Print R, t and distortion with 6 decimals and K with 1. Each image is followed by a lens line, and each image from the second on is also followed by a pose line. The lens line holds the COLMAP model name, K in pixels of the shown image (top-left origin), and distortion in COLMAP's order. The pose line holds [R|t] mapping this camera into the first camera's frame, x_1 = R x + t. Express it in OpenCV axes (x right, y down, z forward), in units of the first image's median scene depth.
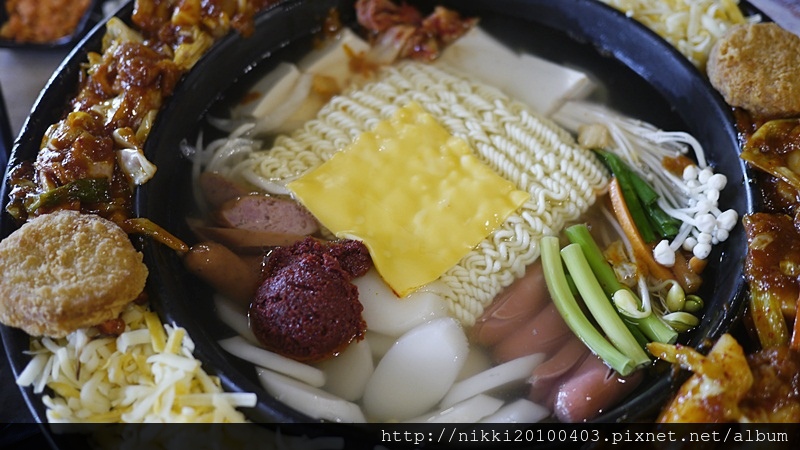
lens RADIAL K [[931.1, 0, 399.7], [0, 931.1, 224.2], [0, 0, 1]] dist [-0.031141, 0.000000]
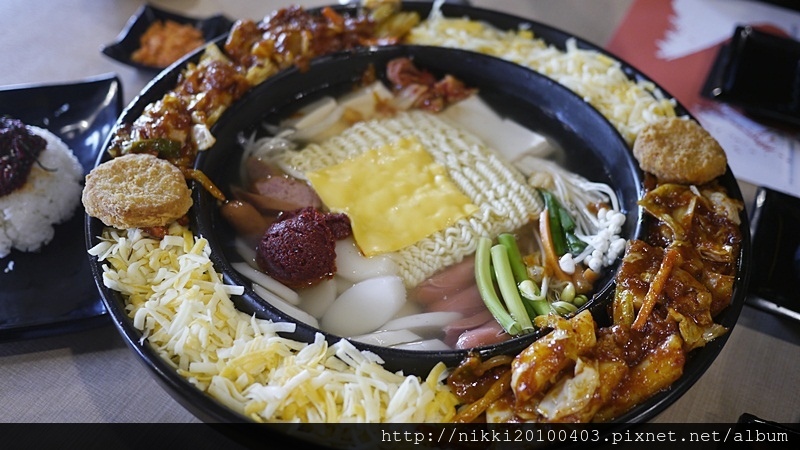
lens RADIAL K [[931.1, 0, 400.3], [0, 931.1, 225.6], [0, 0, 1]] dist [-0.031141, 0.000000]
pose [[0.979625, 0.168159, -0.109808, 0.182288], [-0.182778, 0.973068, -0.140466, 0.204482], [0.083230, 0.157674, 0.983978, -0.330835]]
